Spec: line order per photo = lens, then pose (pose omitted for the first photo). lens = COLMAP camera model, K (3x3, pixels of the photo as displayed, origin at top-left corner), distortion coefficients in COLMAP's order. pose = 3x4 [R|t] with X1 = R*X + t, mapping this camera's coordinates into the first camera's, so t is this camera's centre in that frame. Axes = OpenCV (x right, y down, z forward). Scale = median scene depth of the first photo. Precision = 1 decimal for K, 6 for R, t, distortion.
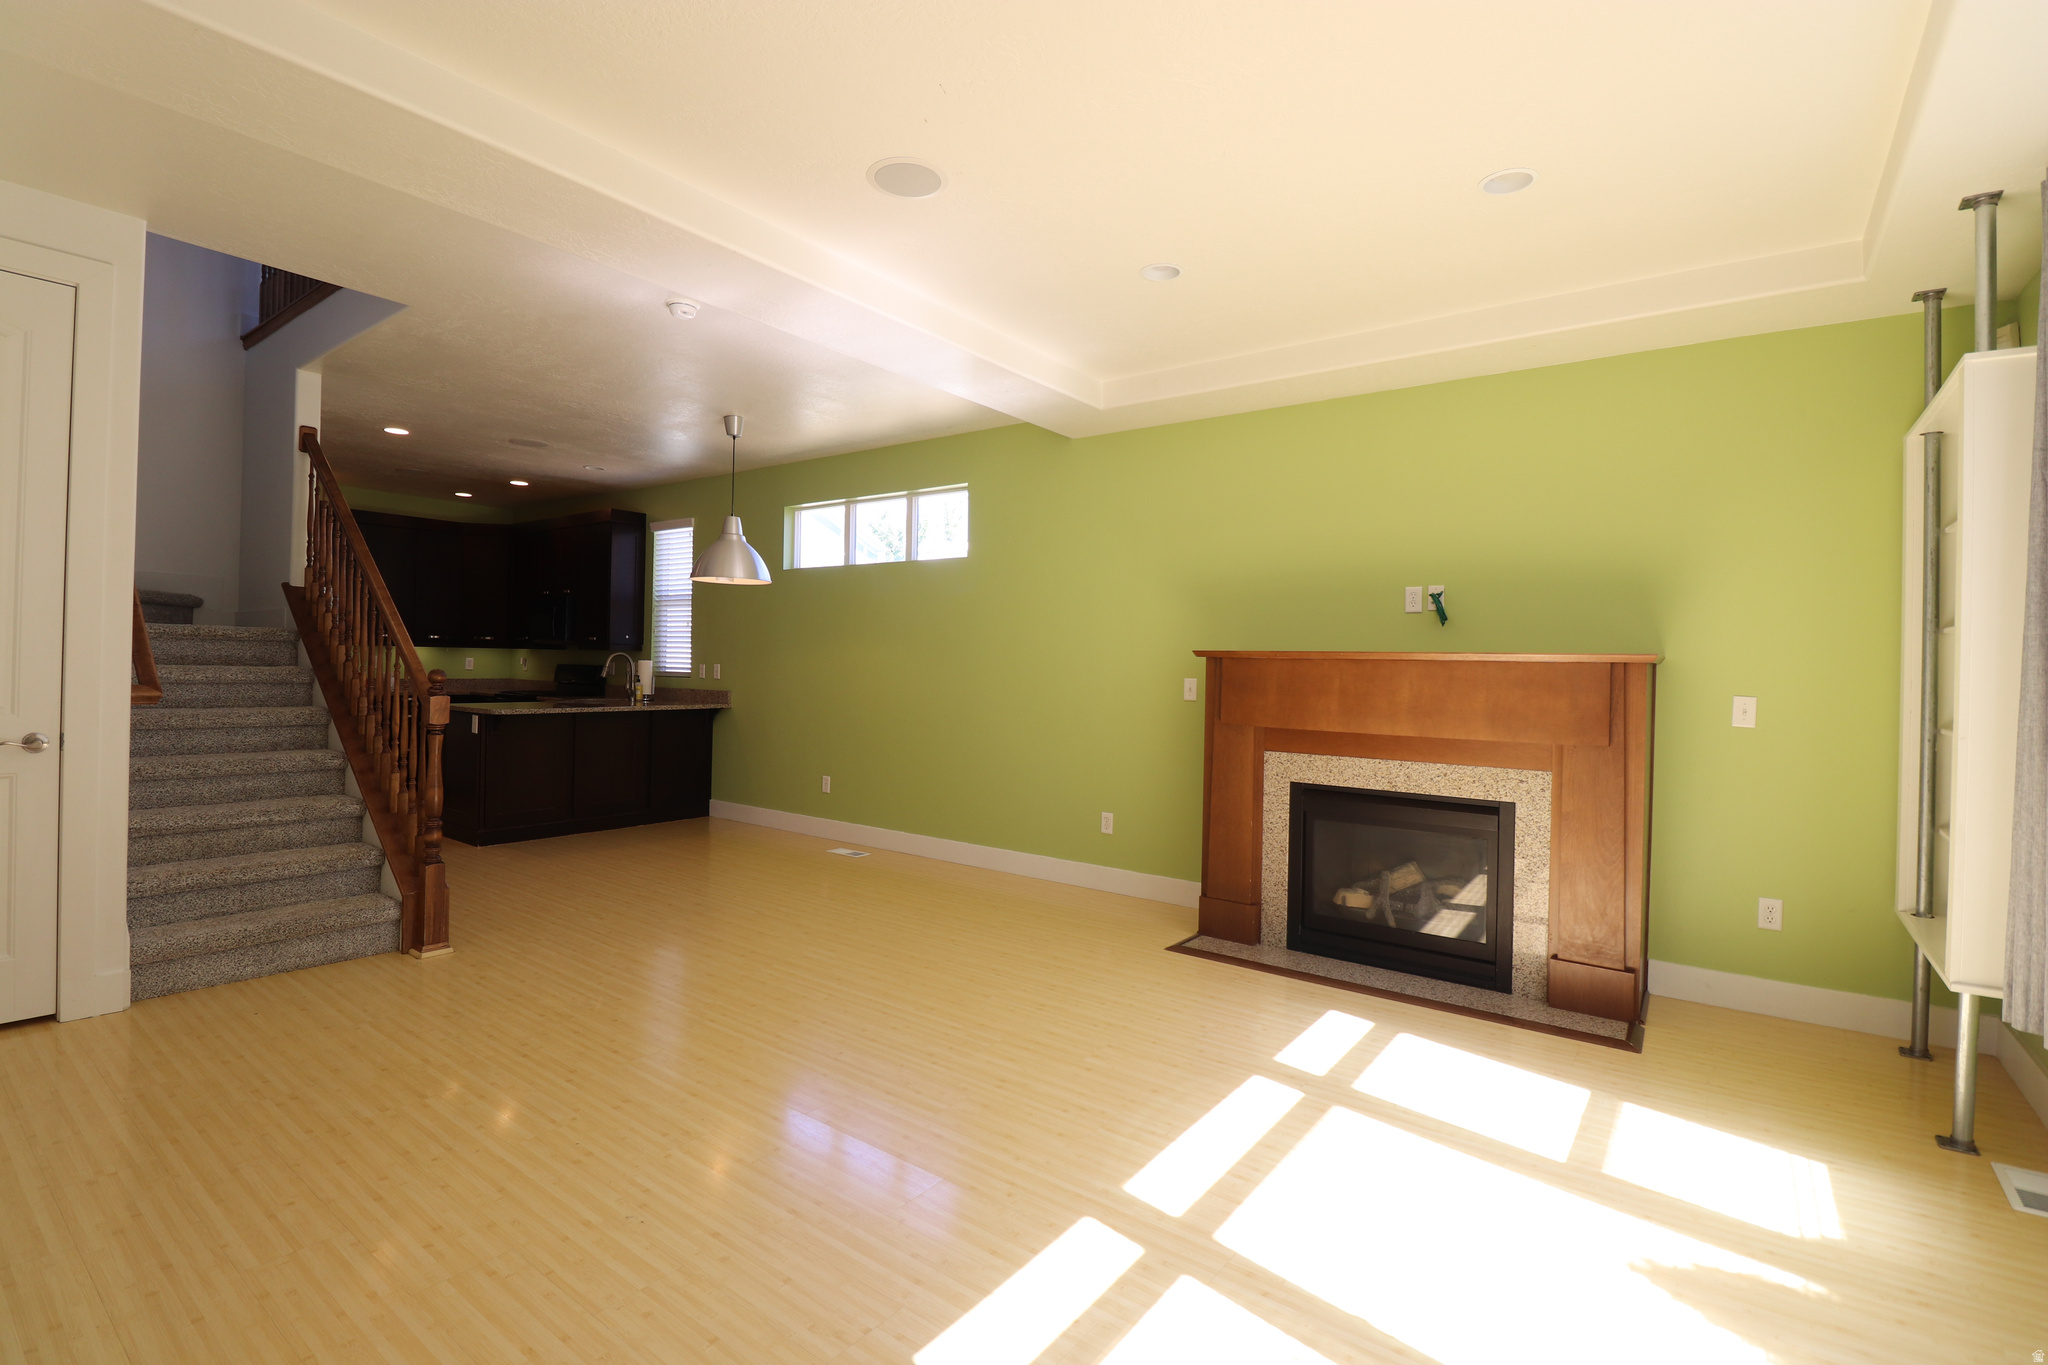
lens RADIAL K [[944.4, 0, 998.3], [0, 944.4, 665.3], [0, 0, 1]] dist [-0.002852, -0.001072]
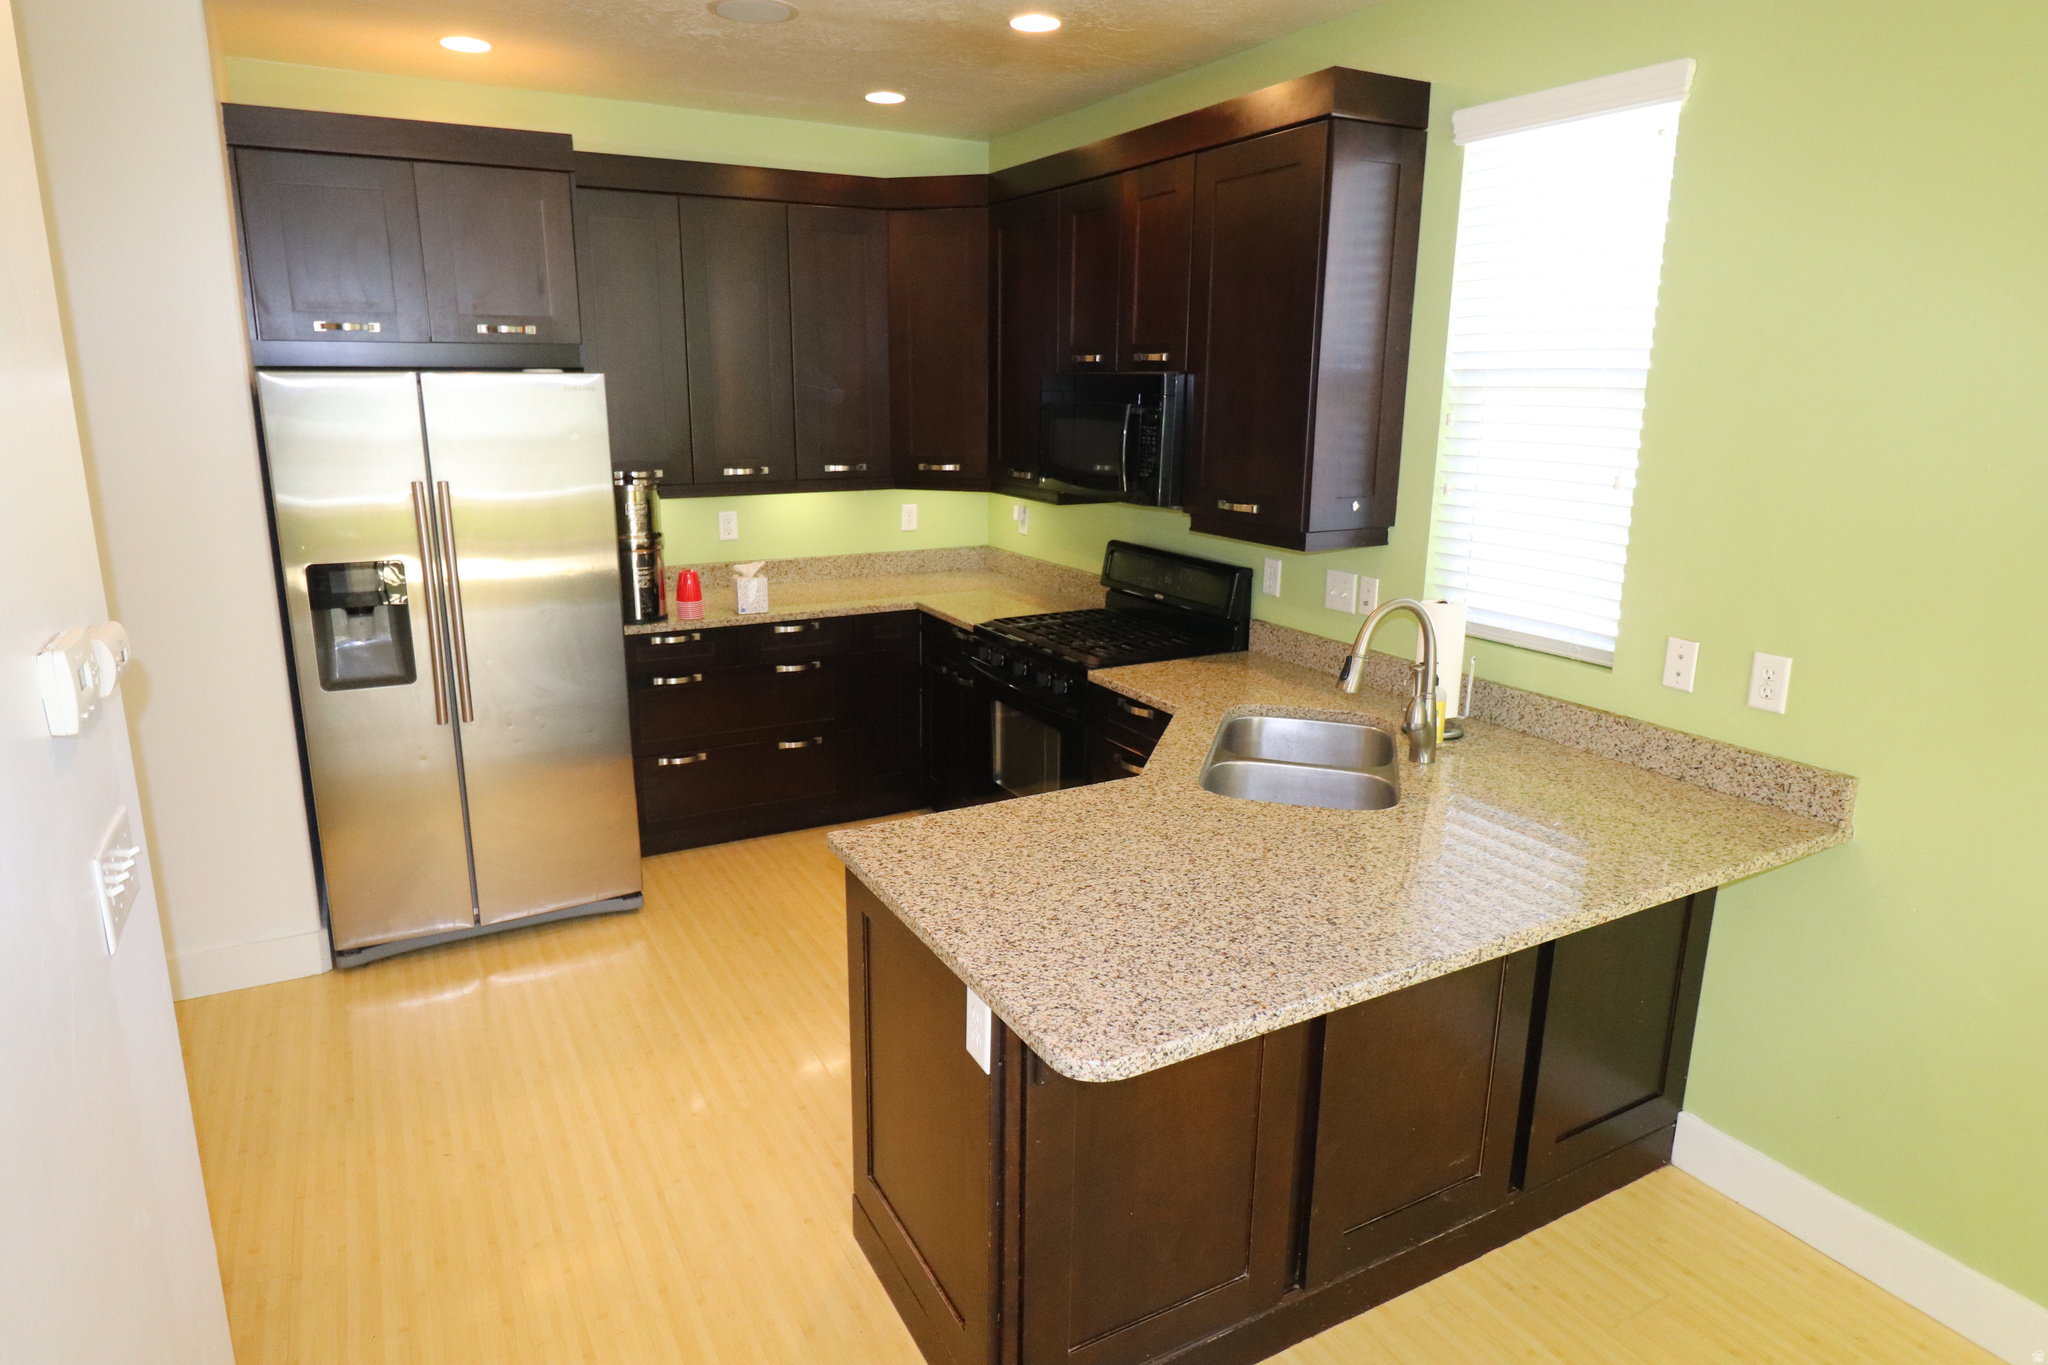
lens RADIAL K [[1195.8, 0, 995.1], [0, 1195.8, 671.2], [0, 0, 1]] dist [0.000045, 0.001319]
pose [[0.910262, 0.081376, -0.405957, -0.350139], [0.014999, 0.973370, 0.228747, -0.073260], [0.413761, -0.214309, 0.884802, 0.606311]]
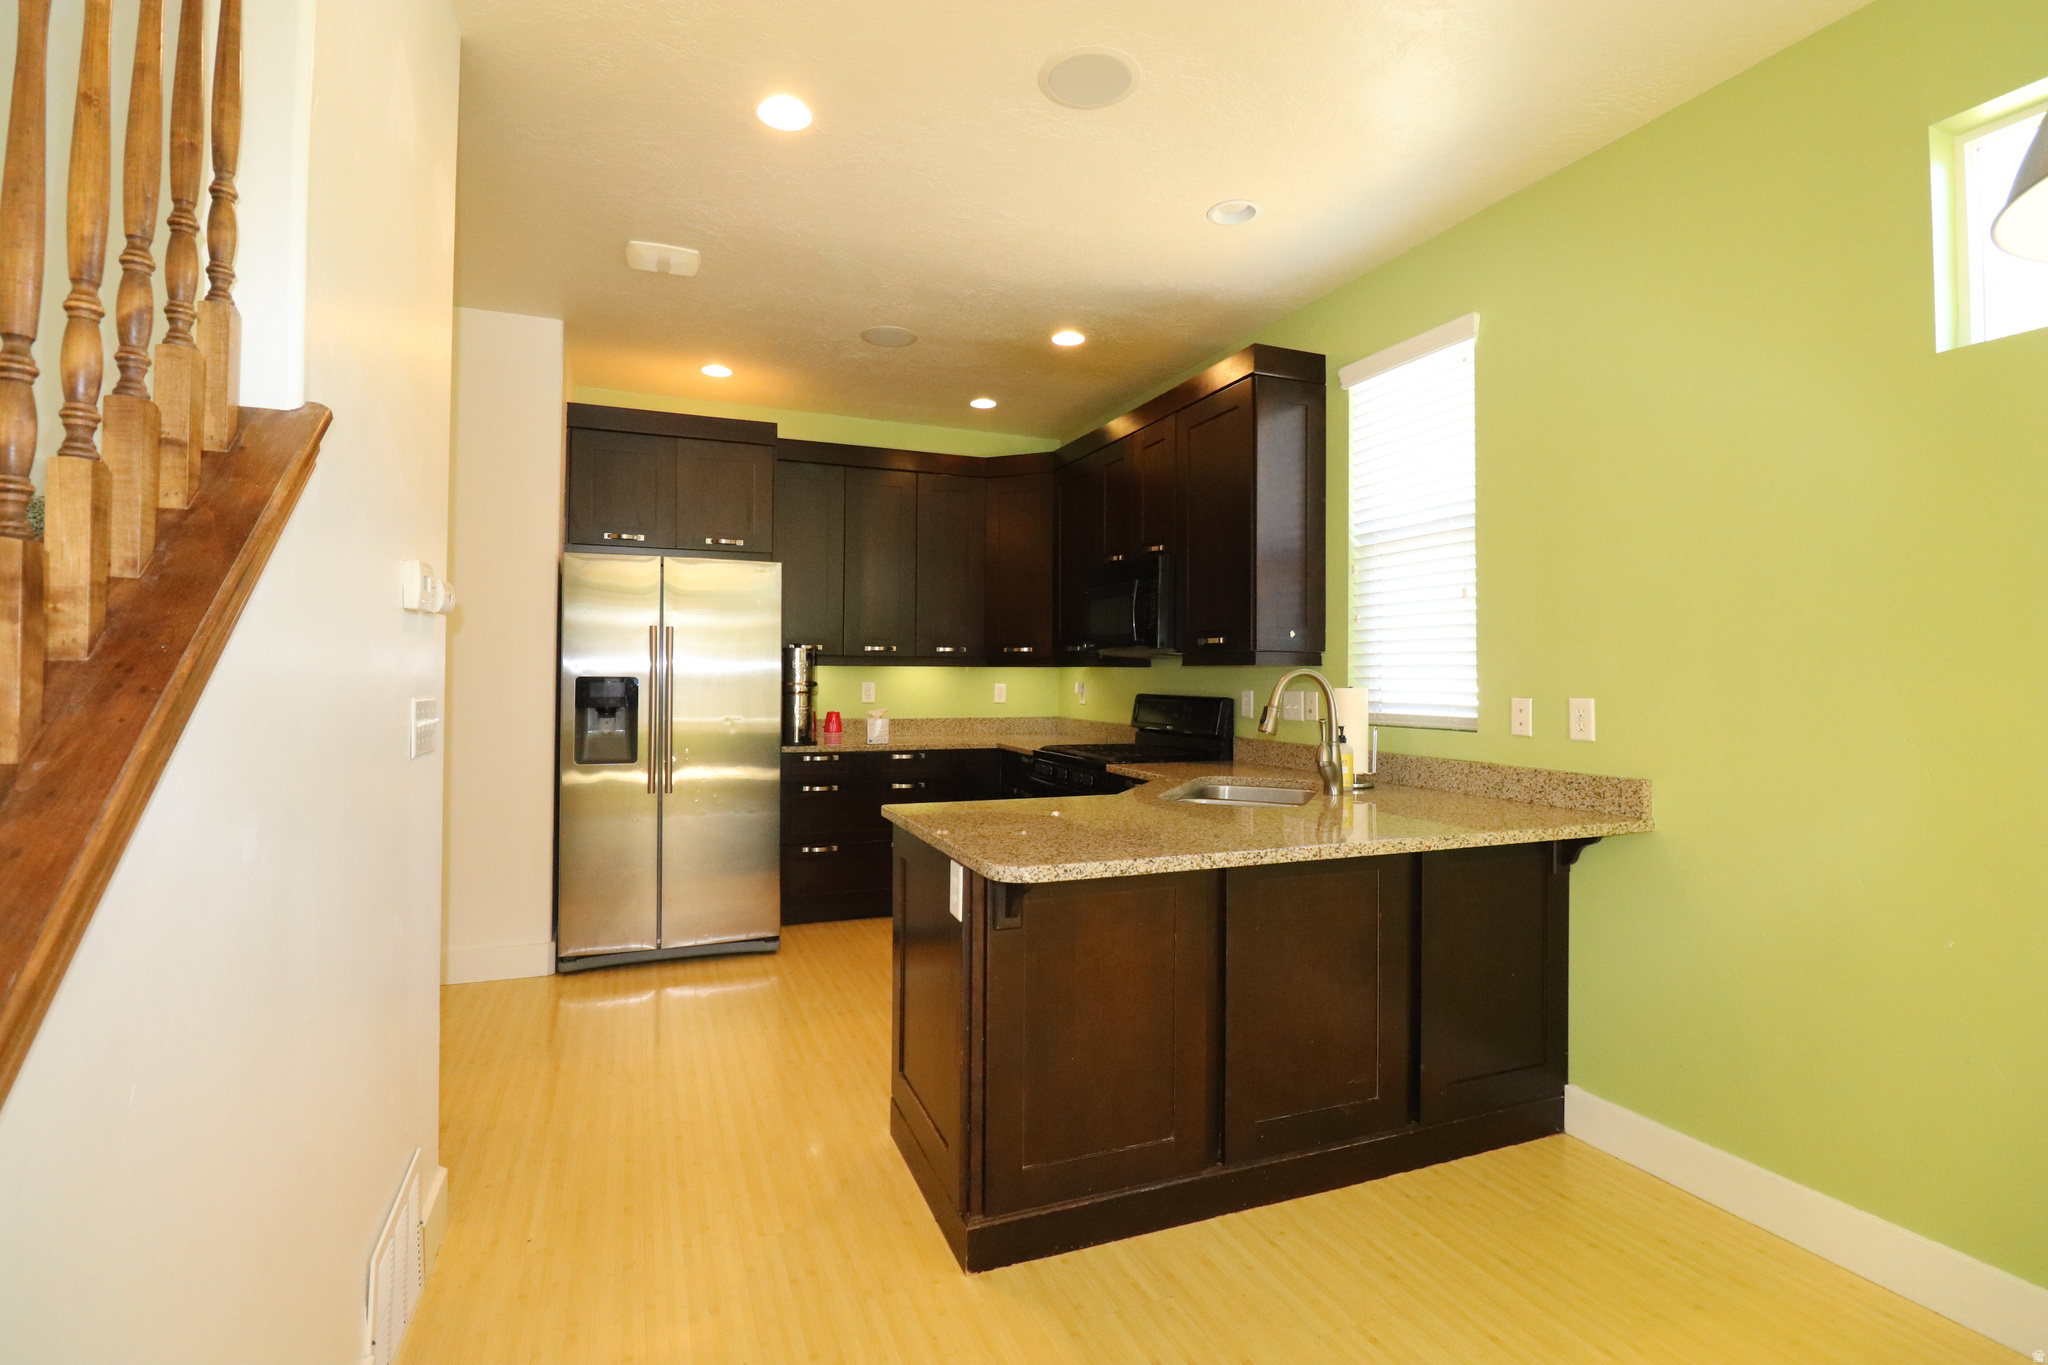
lens RADIAL K [[944.4, 0, 998.3], [0, 944.4, 665.3], [0, 0, 1]] dist [-0.002852, -0.001072]
pose [[0.852830, -0.020251, -0.521796, -0.292500], [0.011692, 0.999738, -0.019691, -0.008797], [0.522058, 0.010693, 0.852843, 0.576650]]
